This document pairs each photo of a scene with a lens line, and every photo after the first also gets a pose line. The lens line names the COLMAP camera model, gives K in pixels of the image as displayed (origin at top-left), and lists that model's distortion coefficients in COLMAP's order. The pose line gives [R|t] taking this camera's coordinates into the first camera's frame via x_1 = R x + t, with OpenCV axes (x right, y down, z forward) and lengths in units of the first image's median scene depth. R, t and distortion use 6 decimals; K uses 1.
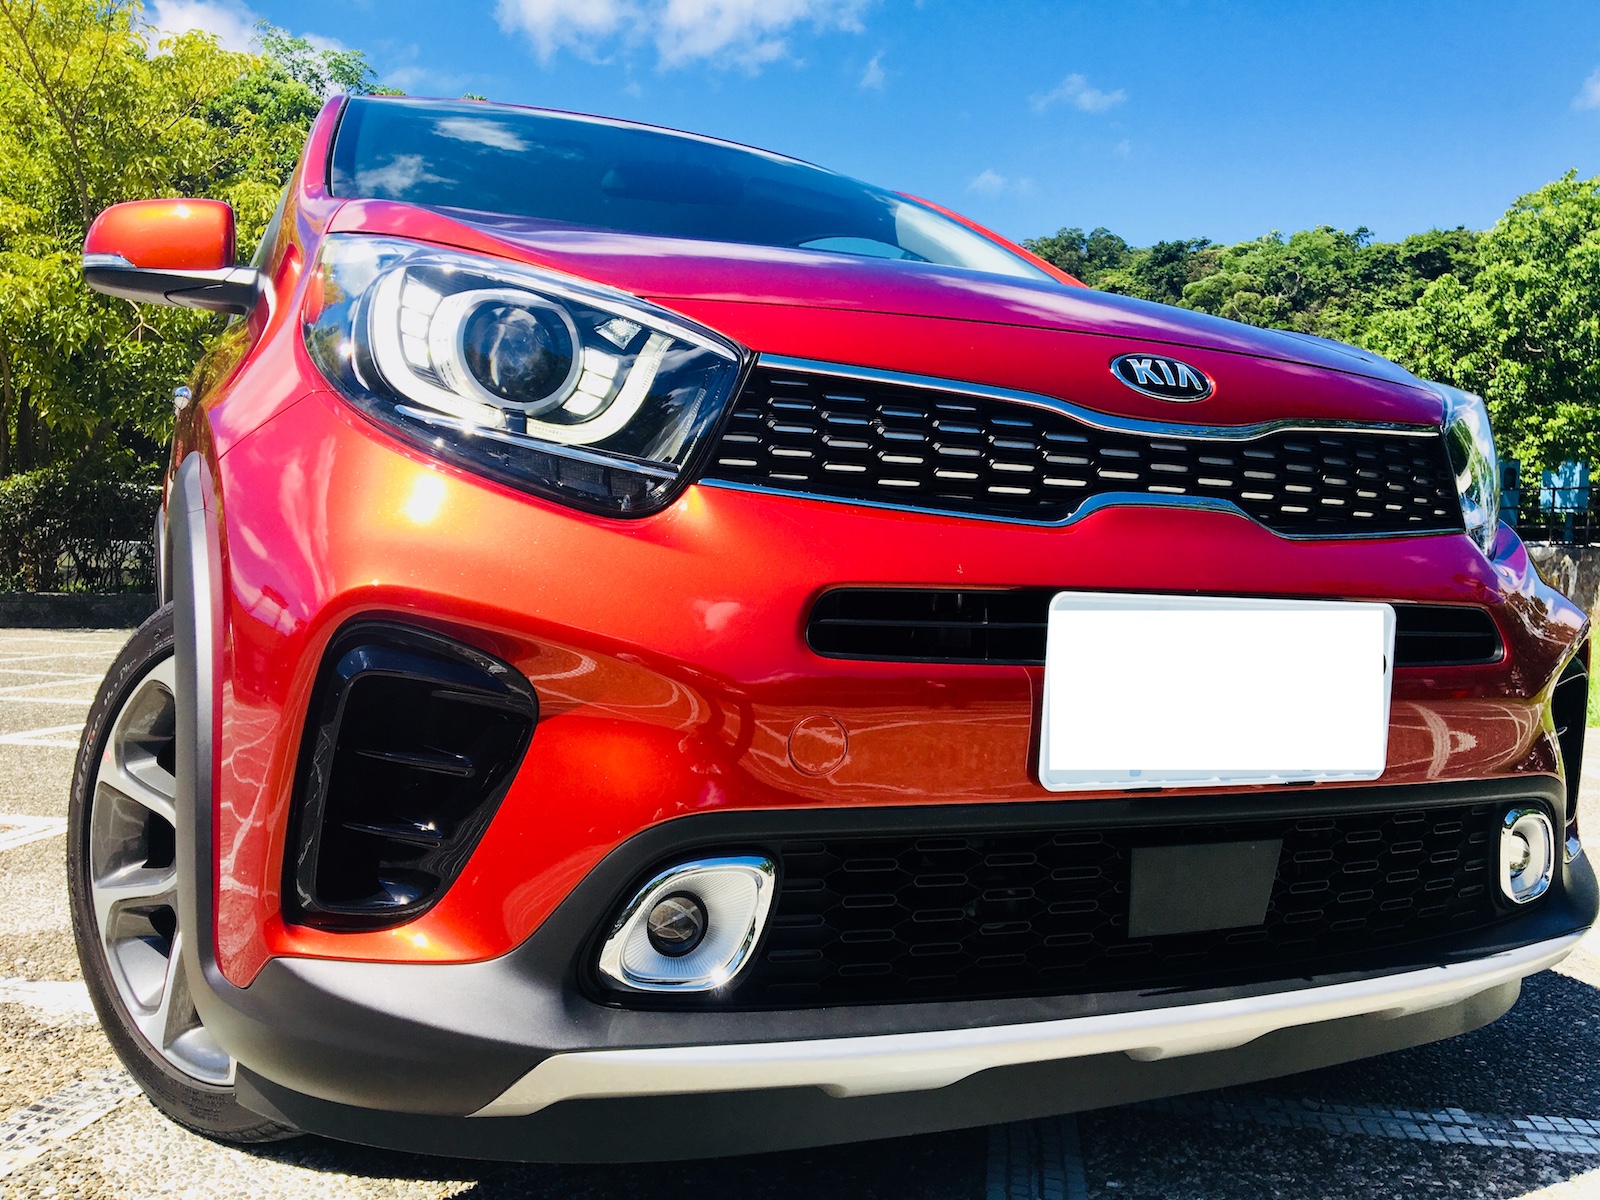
lens RADIAL K [[1352.0, 0, 801.2], [0, 1352.0, 599.9], [0, 0, 1]] dist [0.014763, -0.039713]
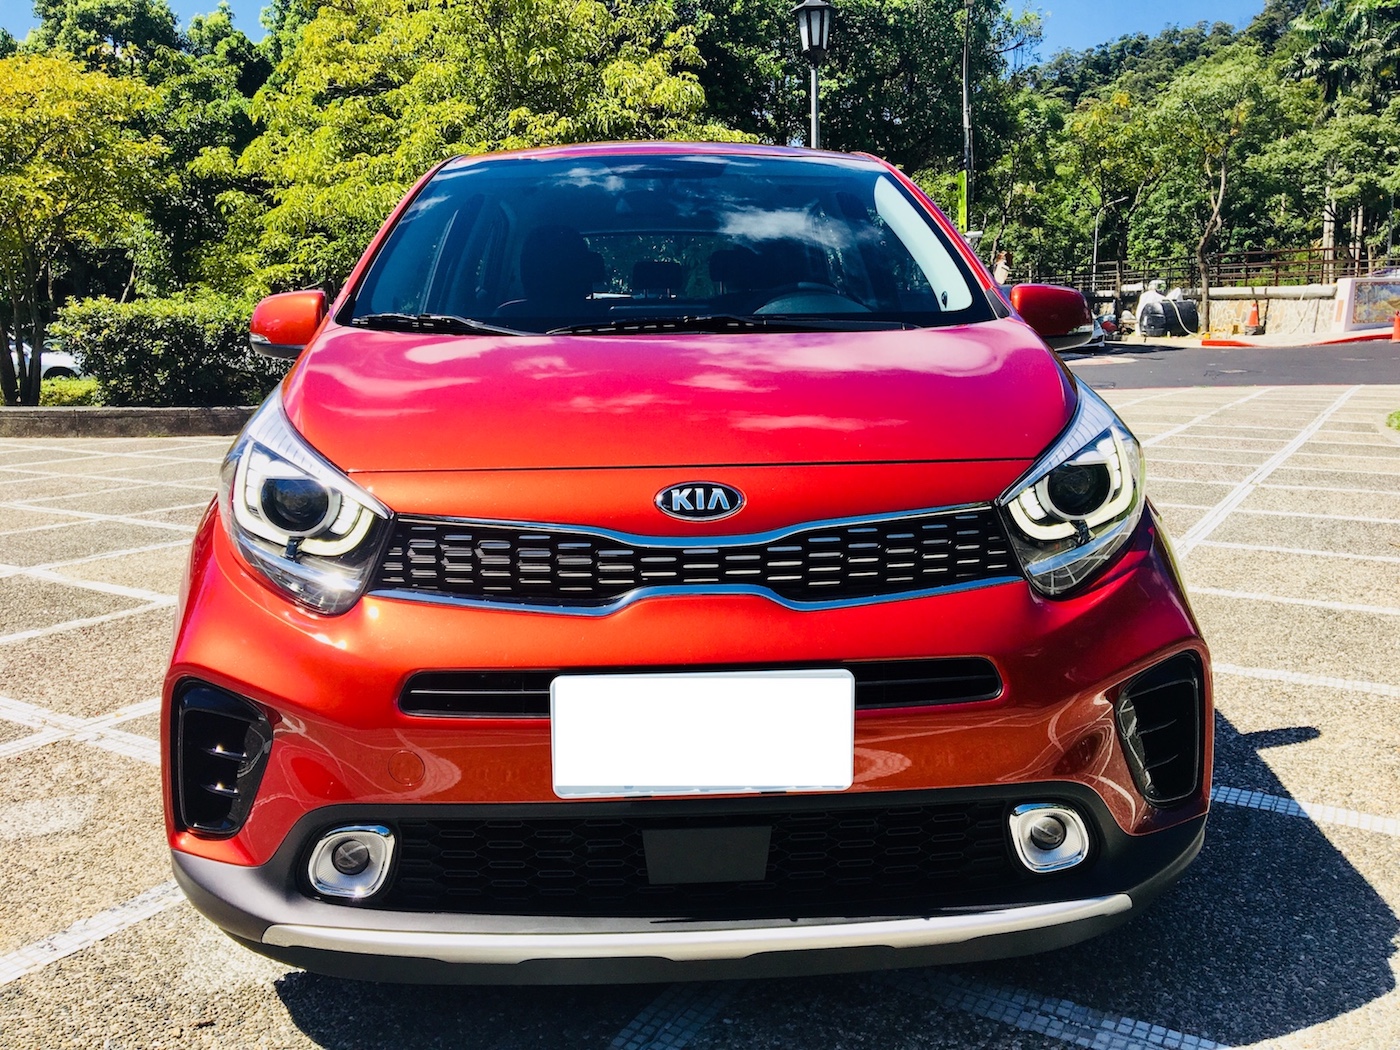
lens RADIAL K [[1183.0, 0, 701.5], [0, 1183.0, 526.4], [0, 0, 1]] dist [0.014763, -0.039713]
pose [[0.925390, 0.019663, -0.378506, 0.748027], [0.034117, 0.990278, 0.134854, -0.308897], [0.377478, -0.137706, 0.915722, -0.139500]]
